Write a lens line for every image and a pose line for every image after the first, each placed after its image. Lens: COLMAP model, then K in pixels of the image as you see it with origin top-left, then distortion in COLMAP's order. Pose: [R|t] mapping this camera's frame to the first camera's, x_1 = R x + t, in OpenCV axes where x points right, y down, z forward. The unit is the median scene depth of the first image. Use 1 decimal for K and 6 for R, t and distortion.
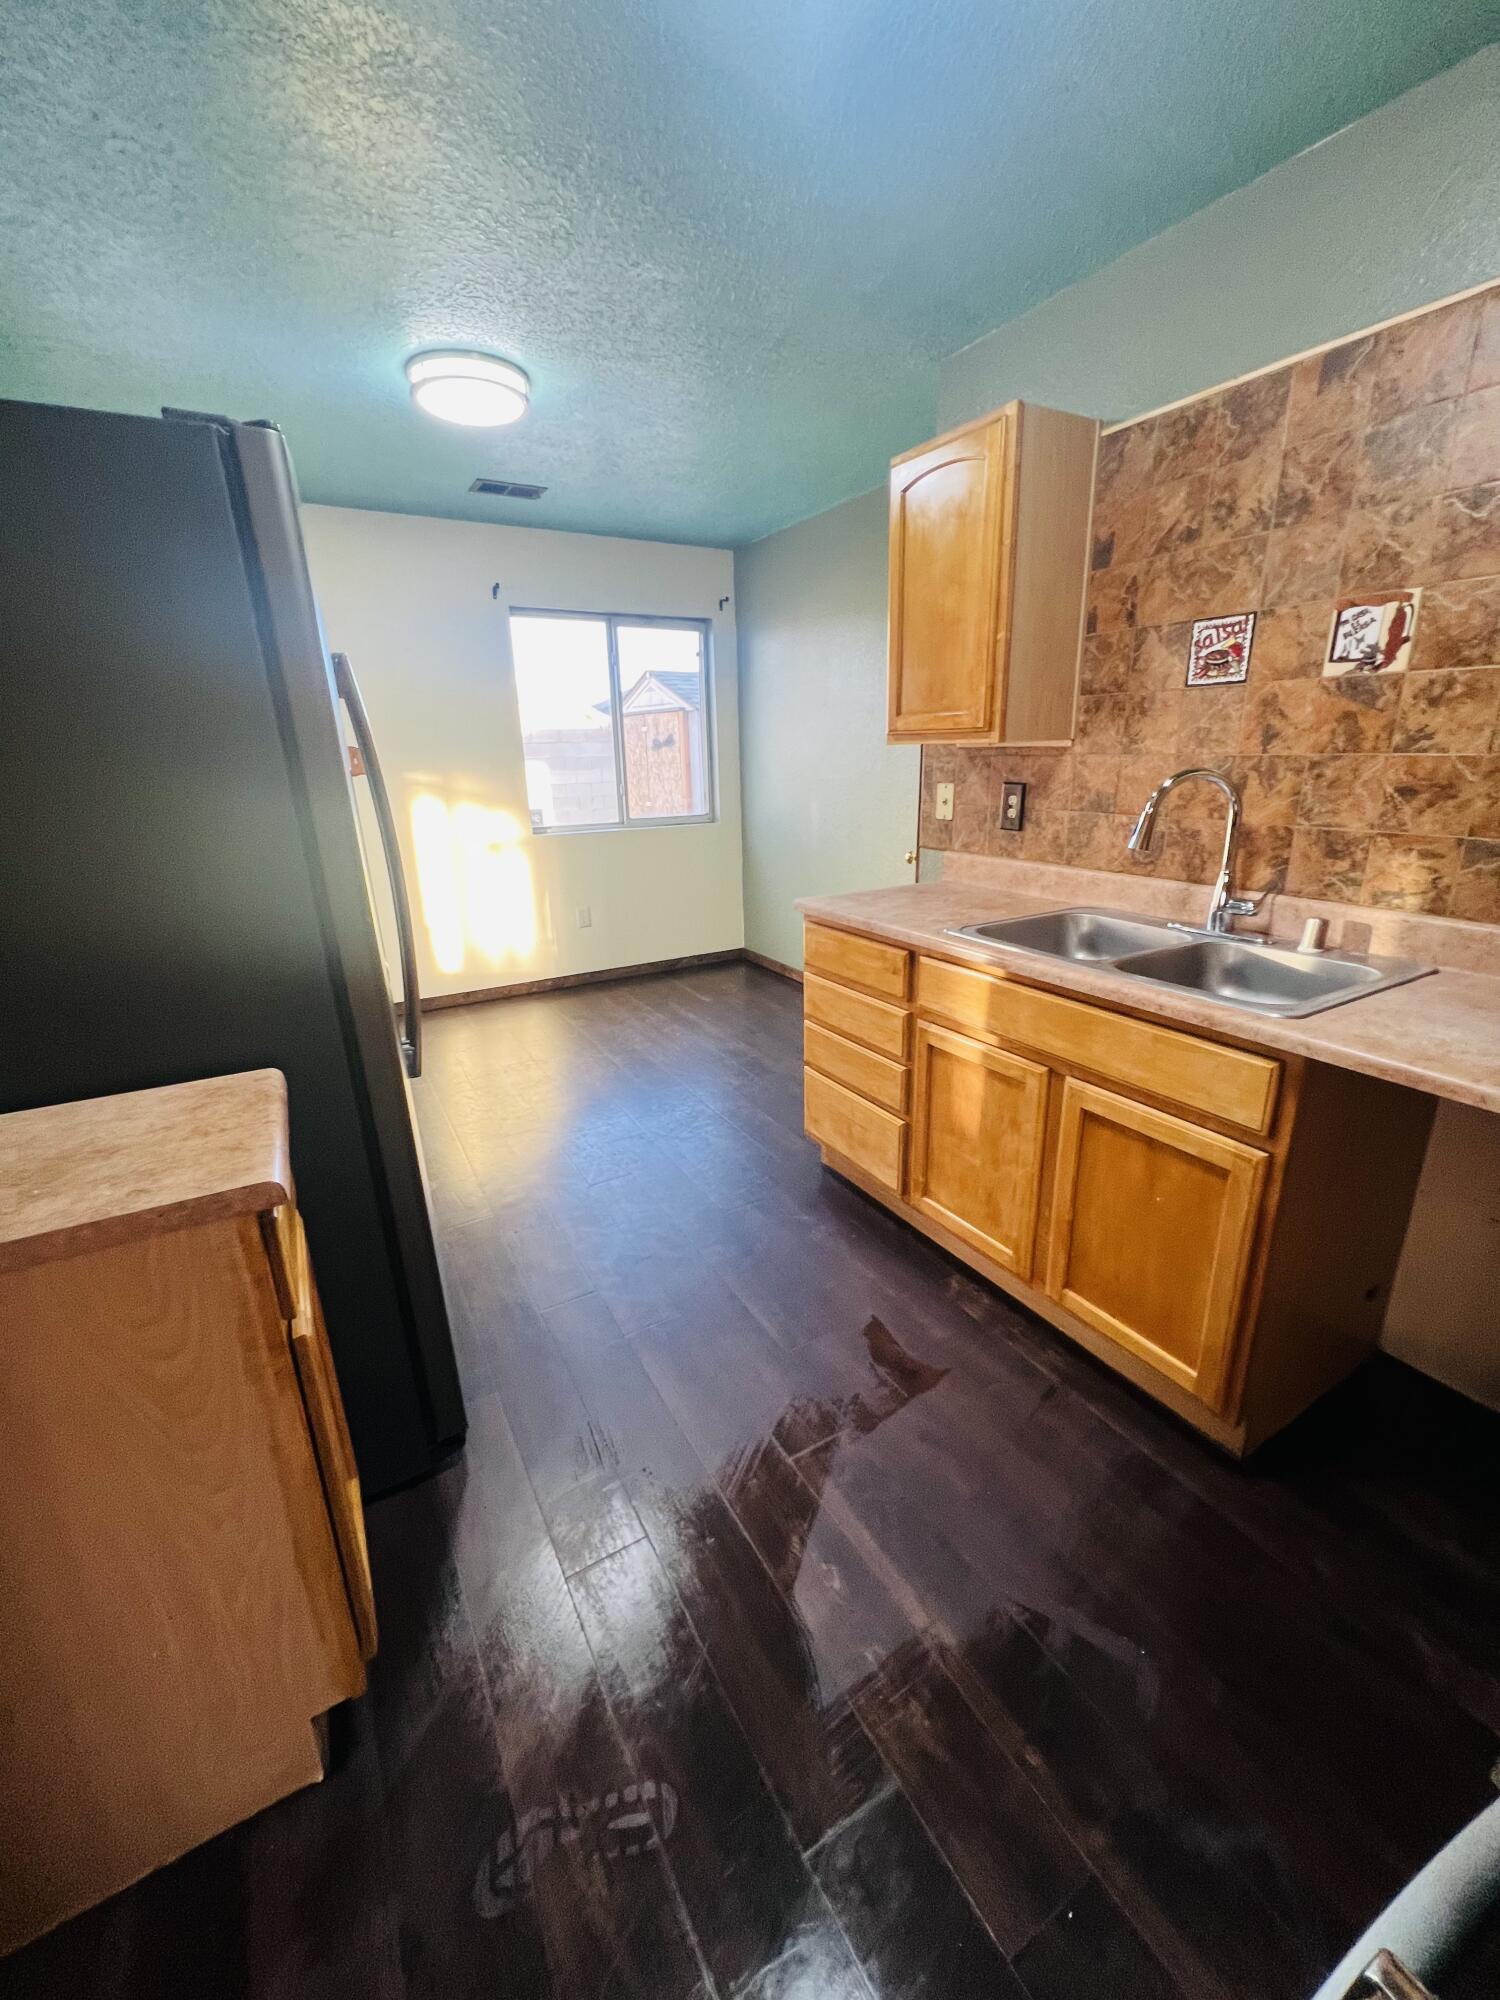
lens RADIAL K [[803.8, 0, 752.2], [0, 803.8, 998.7], [0, 0, 1]] dist [-0.002213, 0.000959]
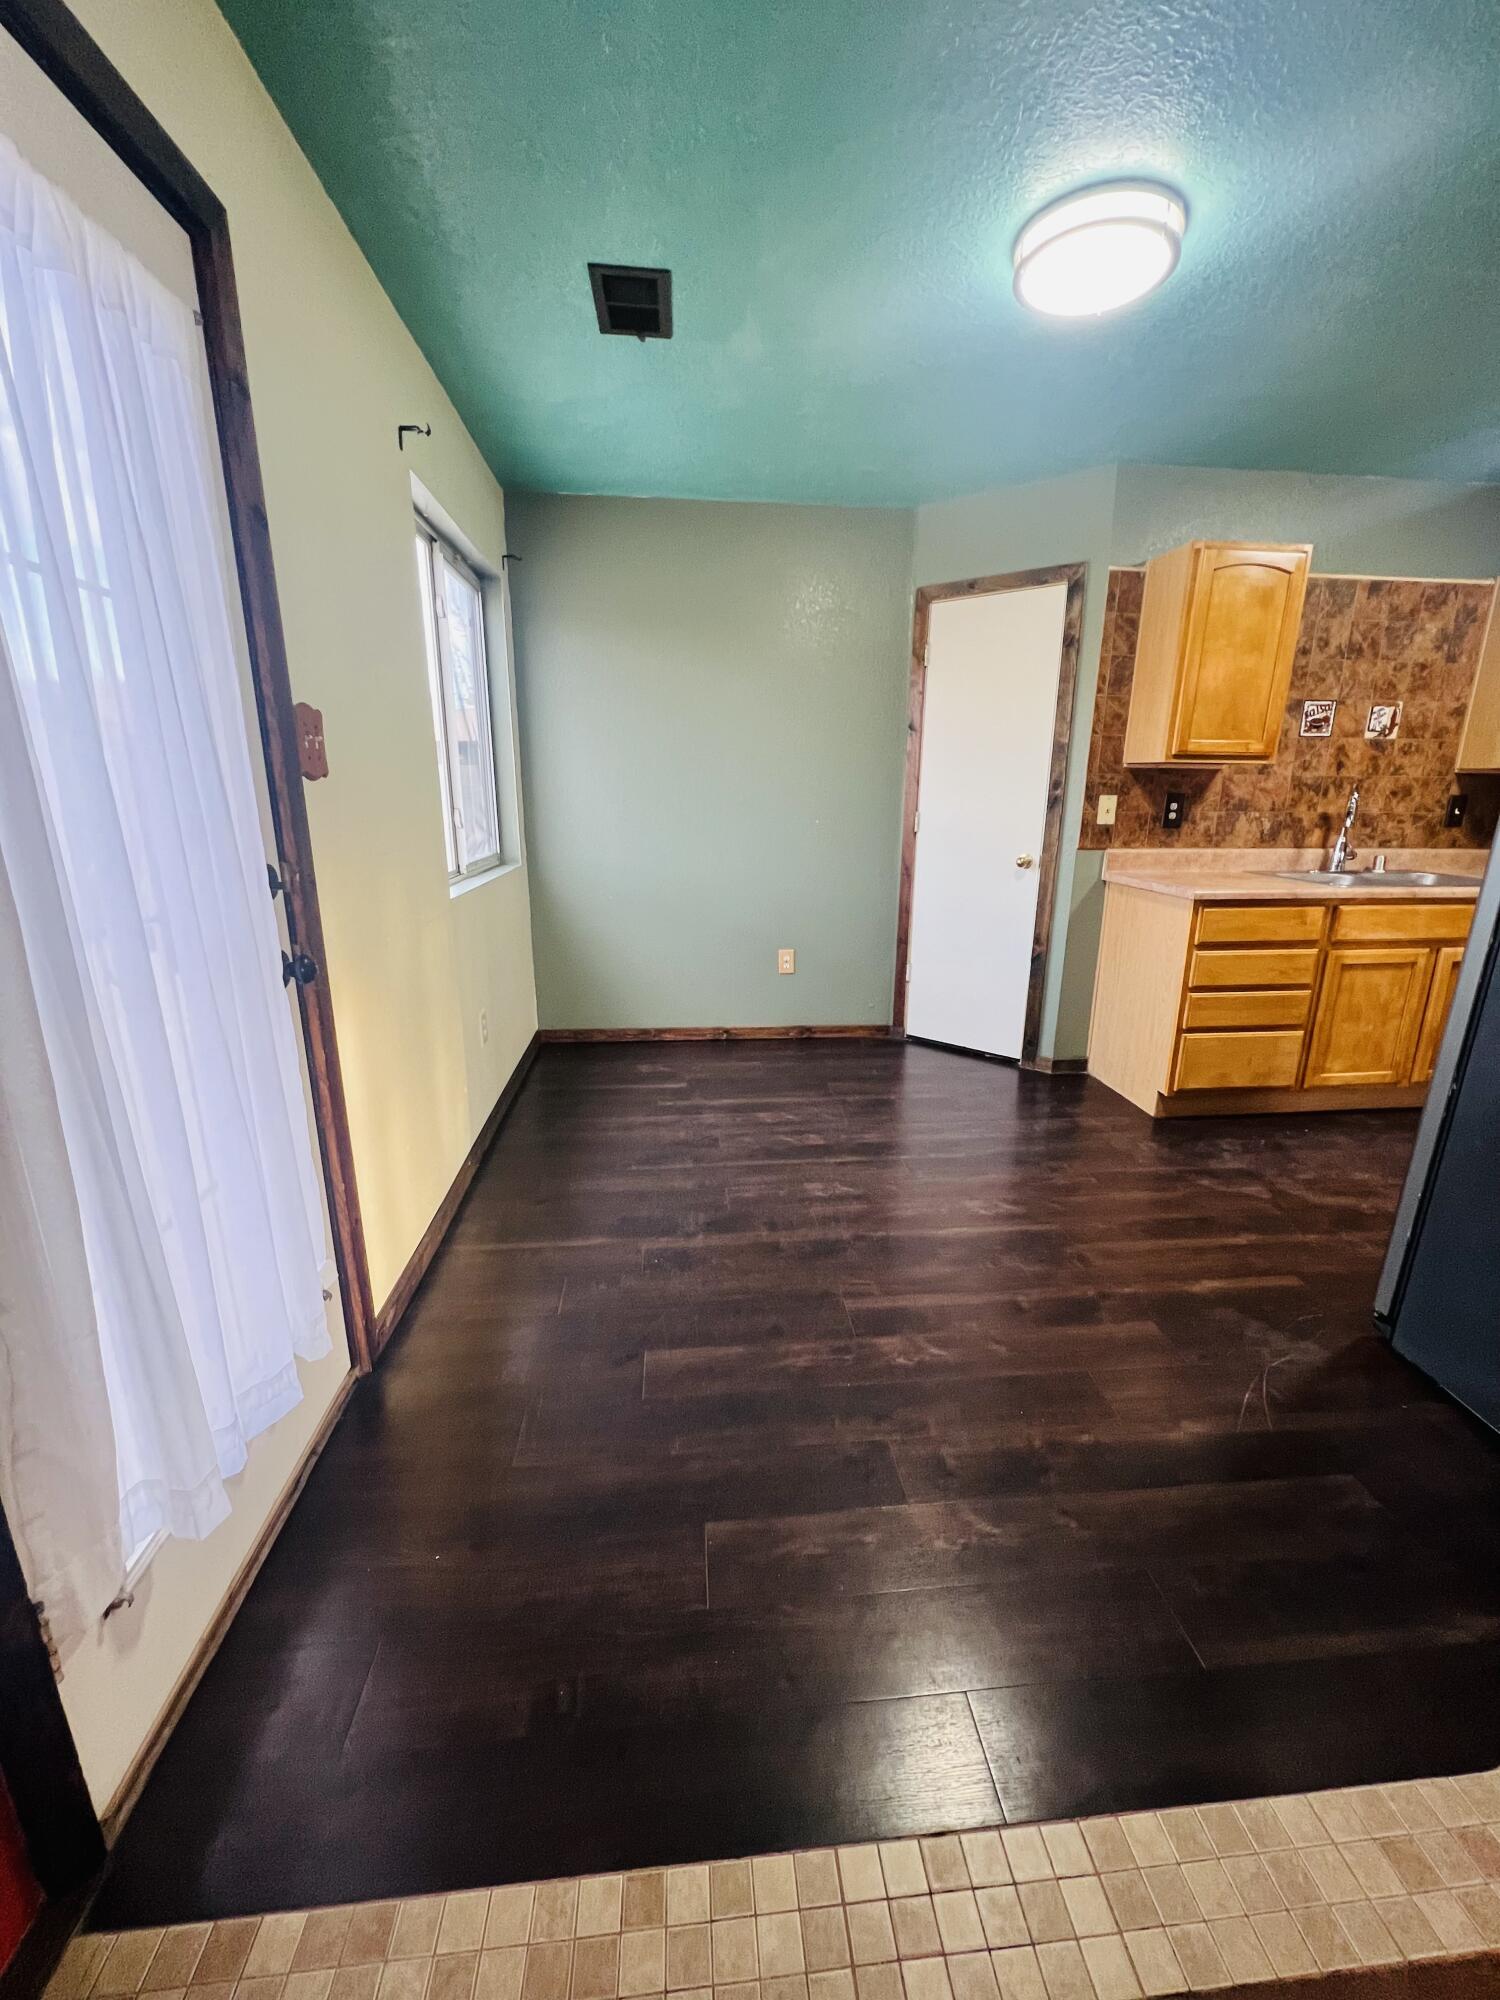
lens RADIAL K [[803.8, 0, 754.6], [0, 803.8, 1001.8], [0, 0, 1]] dist [-0.002213, 0.000959]
pose [[0.408854, -0.216347, 0.886585, -1.757315], [0.257311, 0.959407, 0.115456, -0.370584], [-0.875574, 0.180923, 0.447925, 1.475098]]
